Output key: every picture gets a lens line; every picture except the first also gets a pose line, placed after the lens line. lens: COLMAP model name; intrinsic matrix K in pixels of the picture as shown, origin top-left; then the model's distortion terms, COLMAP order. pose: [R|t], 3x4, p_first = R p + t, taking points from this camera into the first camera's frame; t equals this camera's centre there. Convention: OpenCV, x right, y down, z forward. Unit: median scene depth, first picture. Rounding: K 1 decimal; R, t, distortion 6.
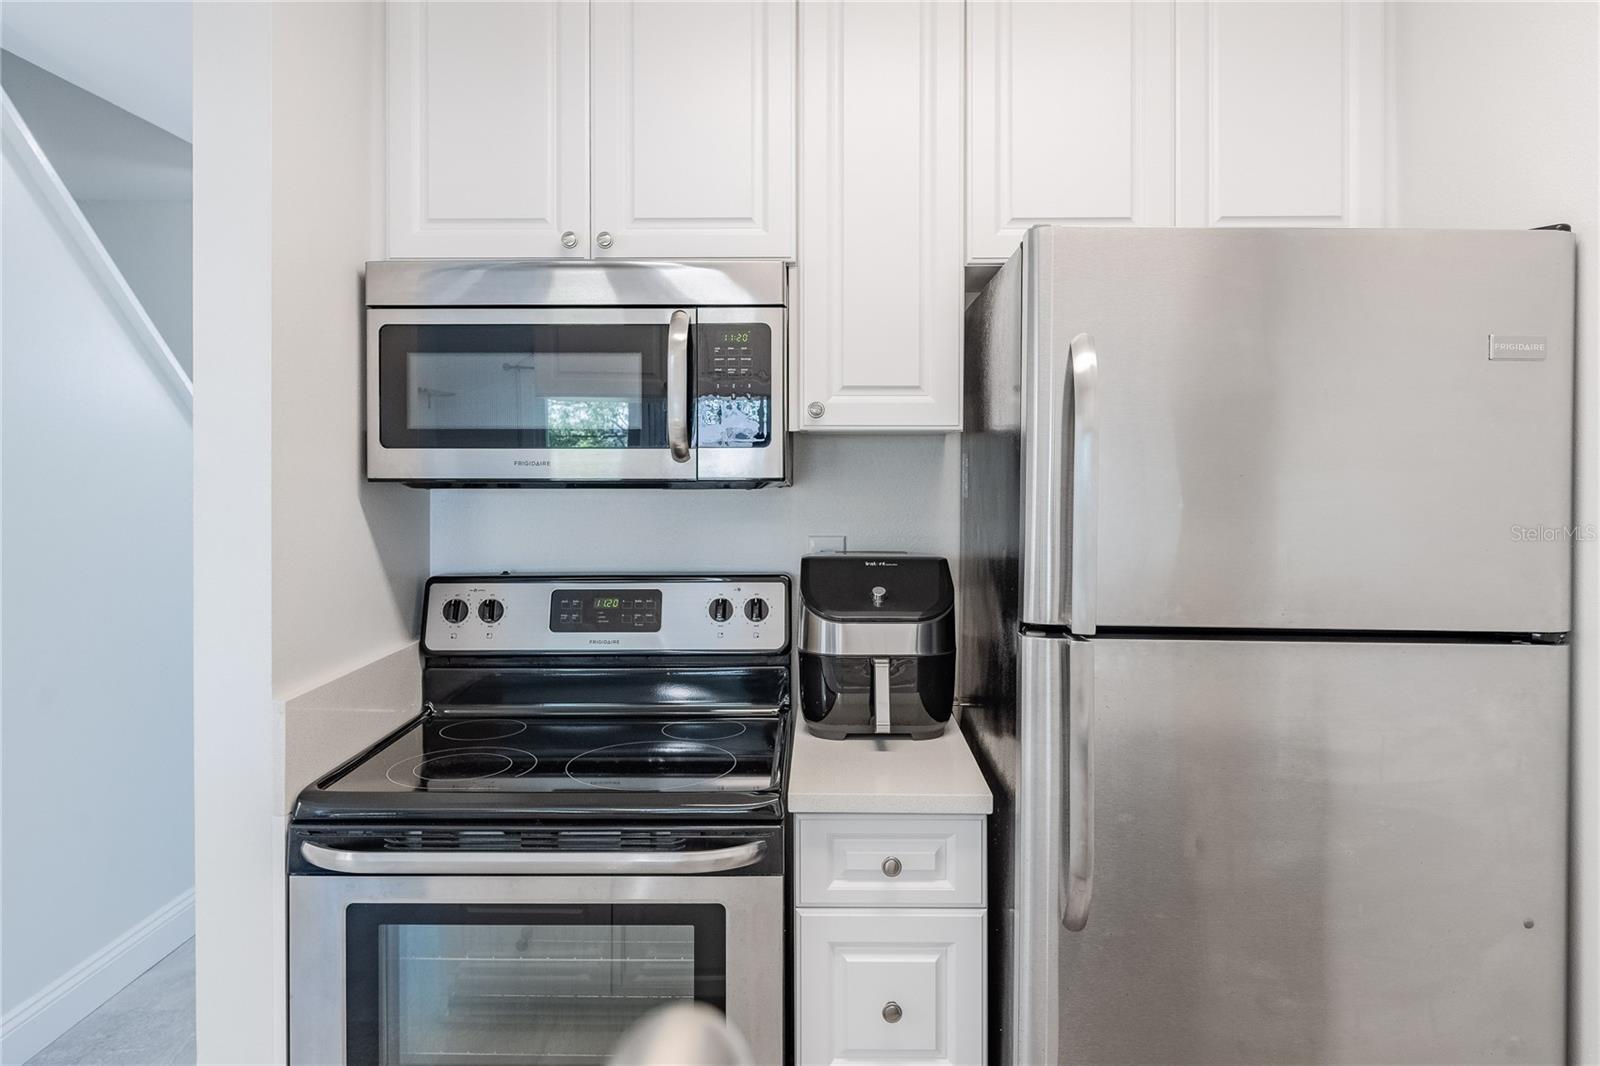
lens RADIAL K [[1092.8, 0, 805.7], [0, 1092.8, 480.4], [0, 0, 1]] dist [0.004125, -0.001155]
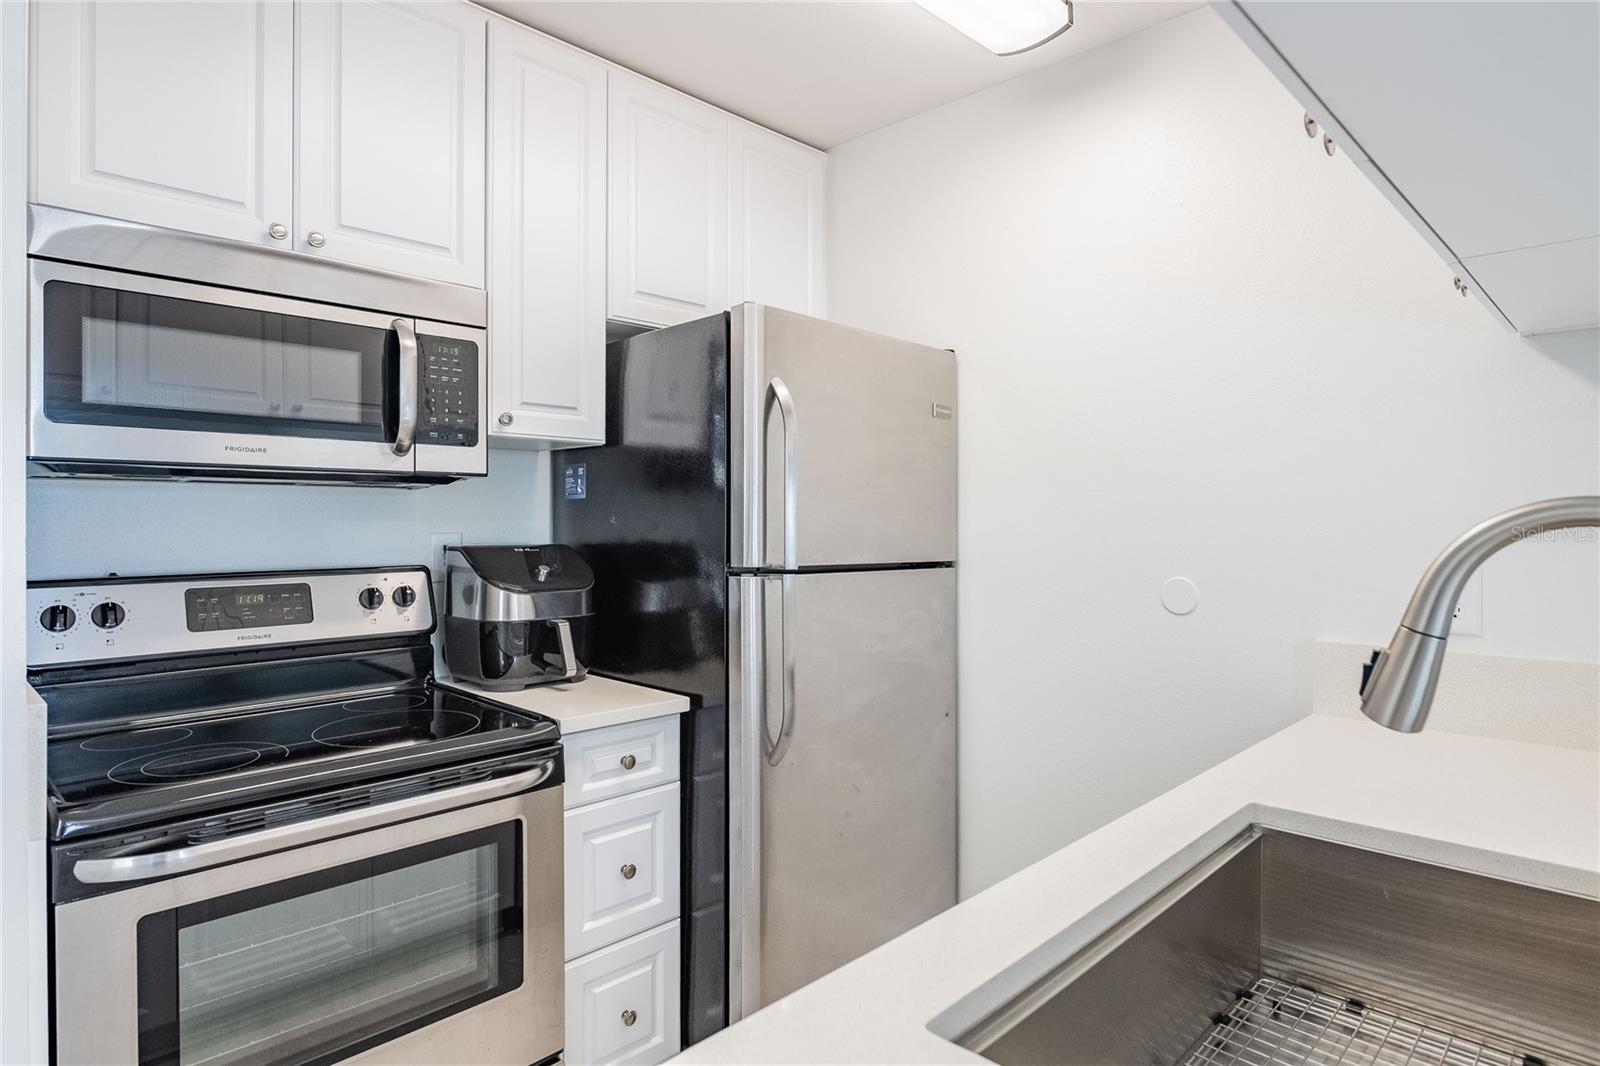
lens RADIAL K [[897.8, 0, 800.0], [0, 897.8, 533.0], [0, 0, 1]] dist [-0.004247, -0.000084]
pose [[0.691853, -0.008904, 0.721984, -0.489288], [0.011790, 0.999930, 0.001033, 0.065203], [-0.721942, 0.007798, 0.691909, 0.078473]]
